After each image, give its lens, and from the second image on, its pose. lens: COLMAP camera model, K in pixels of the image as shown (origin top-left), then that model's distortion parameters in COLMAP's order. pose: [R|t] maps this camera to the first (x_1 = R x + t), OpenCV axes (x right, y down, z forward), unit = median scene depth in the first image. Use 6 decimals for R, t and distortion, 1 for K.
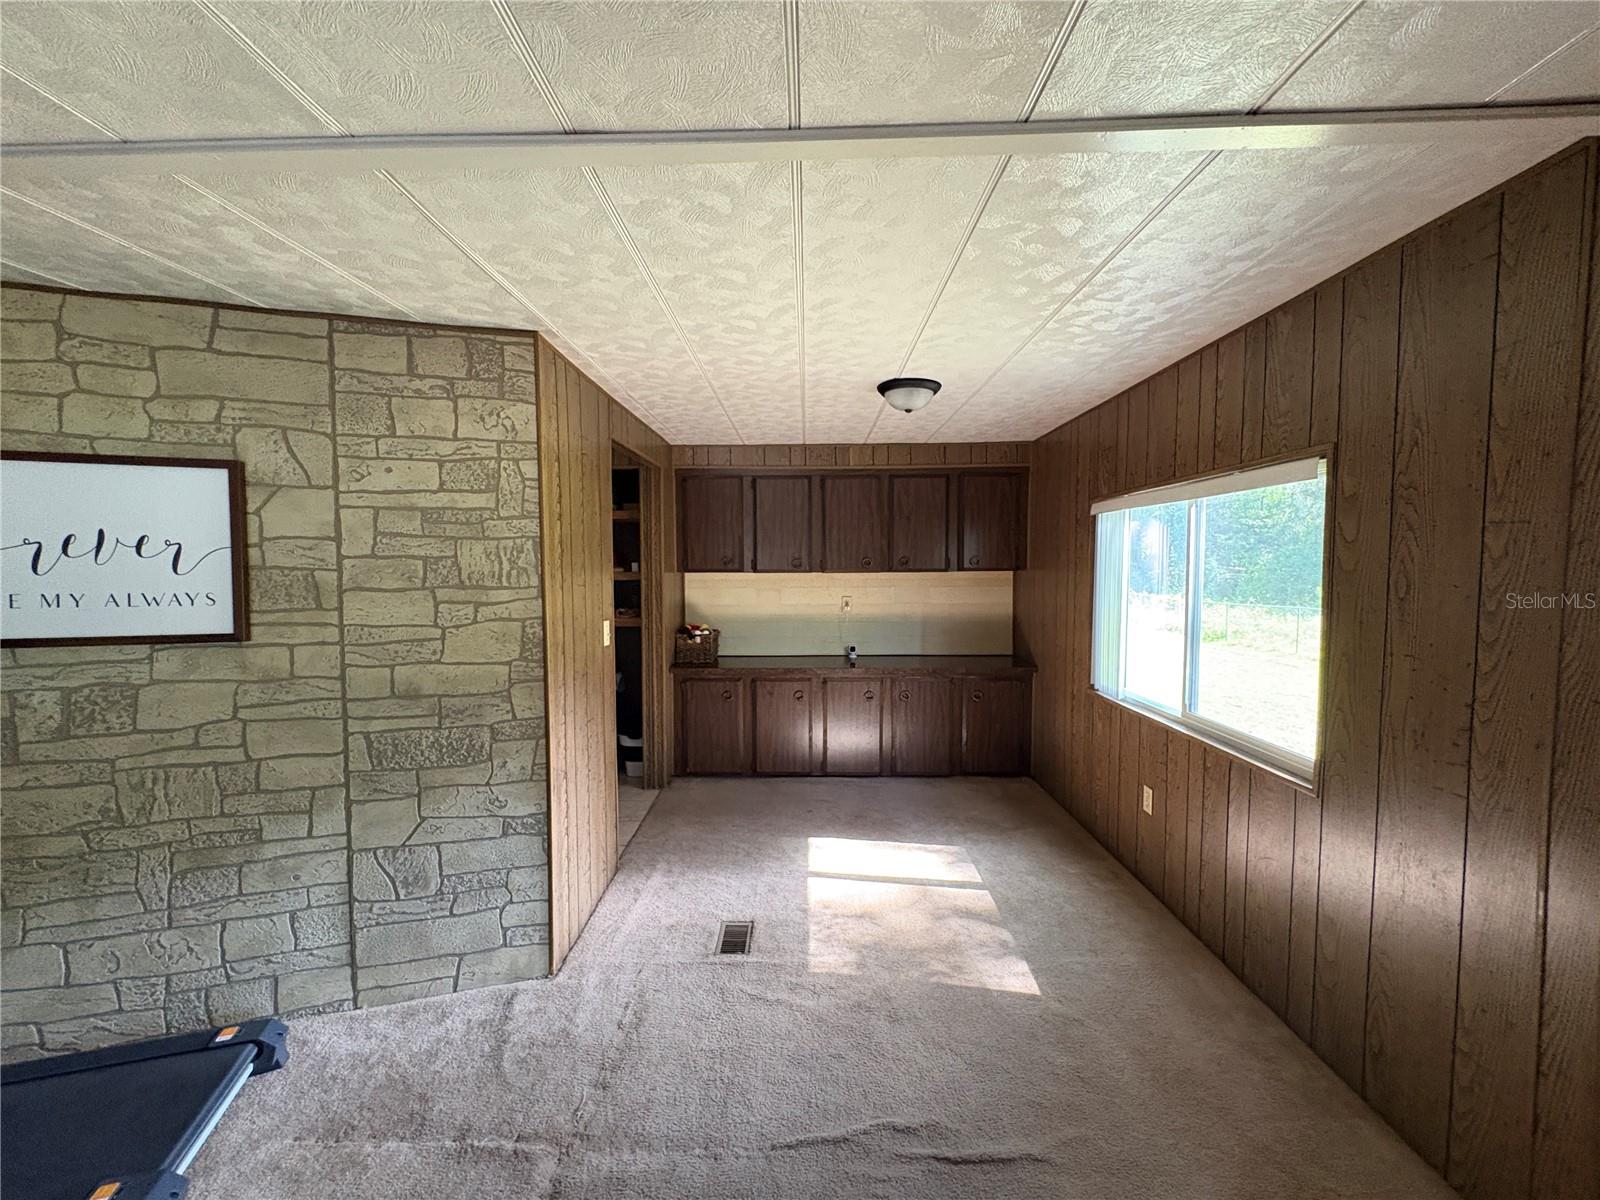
lens RADIAL K [[638.6, 0, 796.9], [0, 638.6, 599.9], [0, 0, 1]] dist [-0.000164, 0.000472]
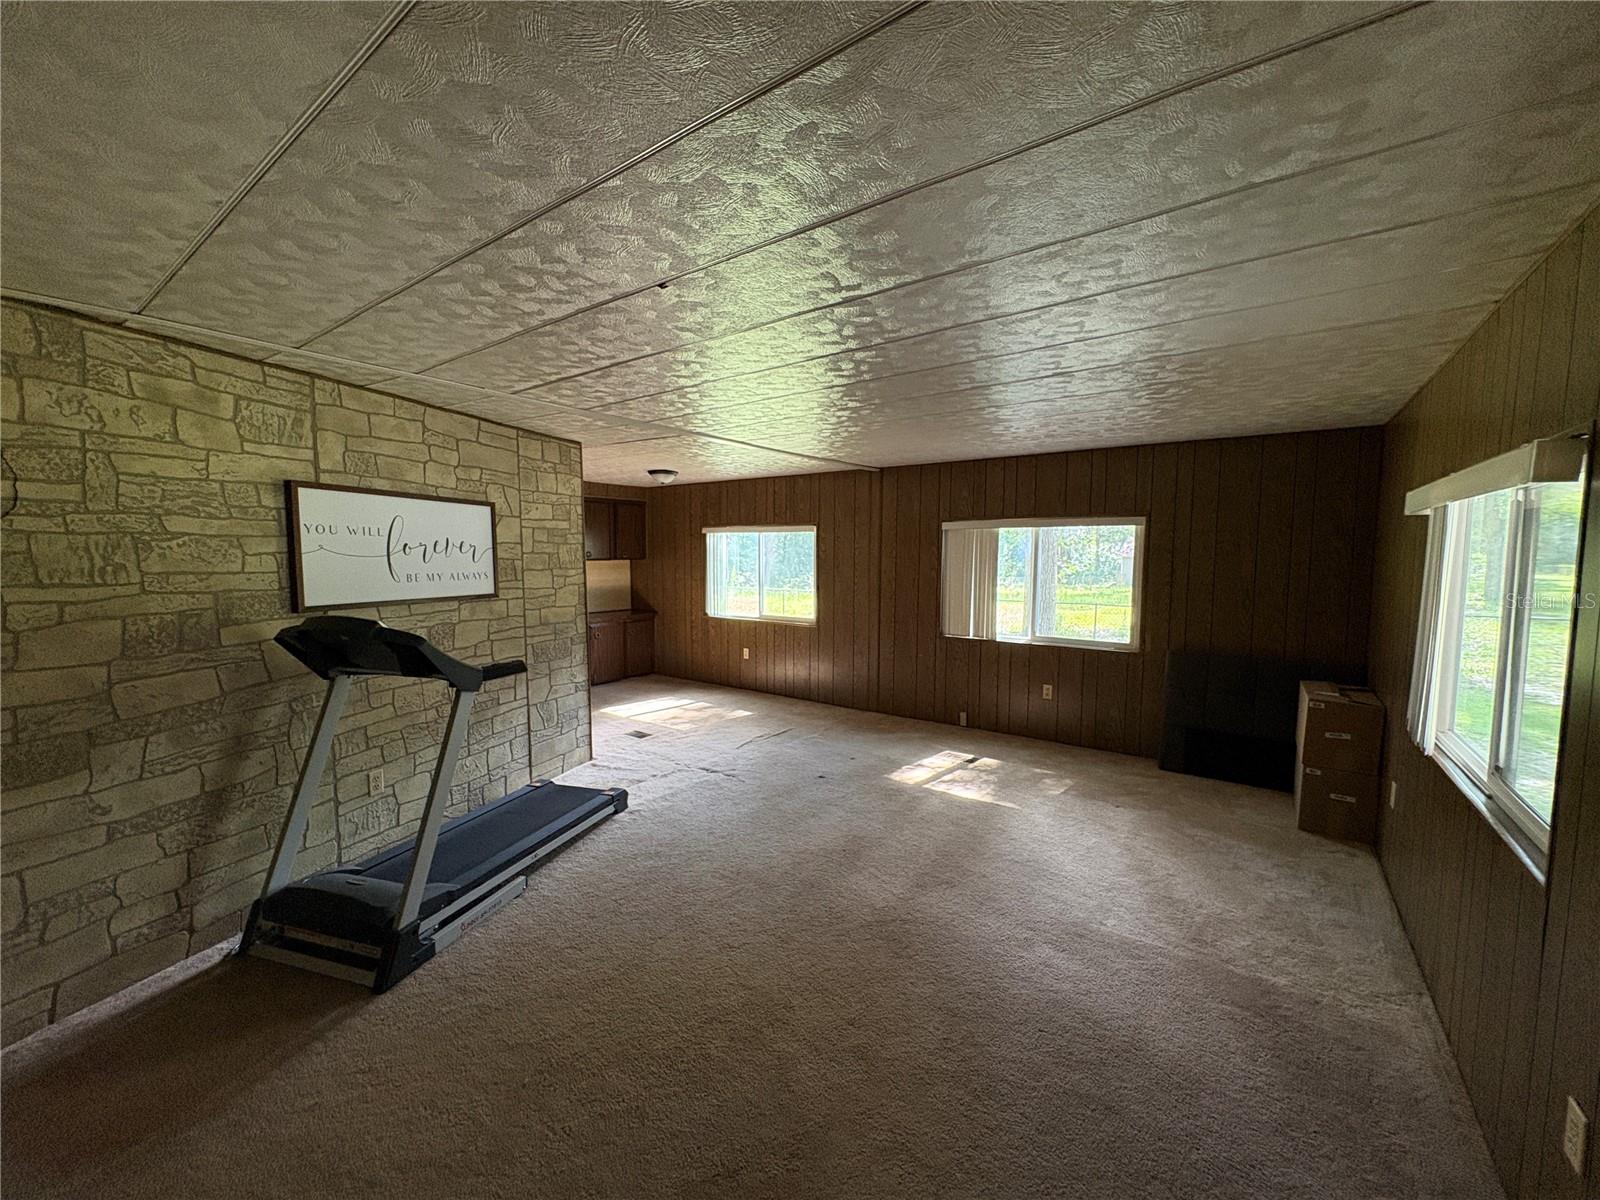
lens RADIAL K [[638.6, 0, 796.9], [0, 638.6, 599.9], [0, 0, 1]] dist [-0.000164, 0.000472]
pose [[0.577620, -0.053503, 0.814550, -1.782151], [0.040295, 0.998502, 0.037011, 0.035518], [-0.815310, 0.011444, 0.578911, -0.776456]]
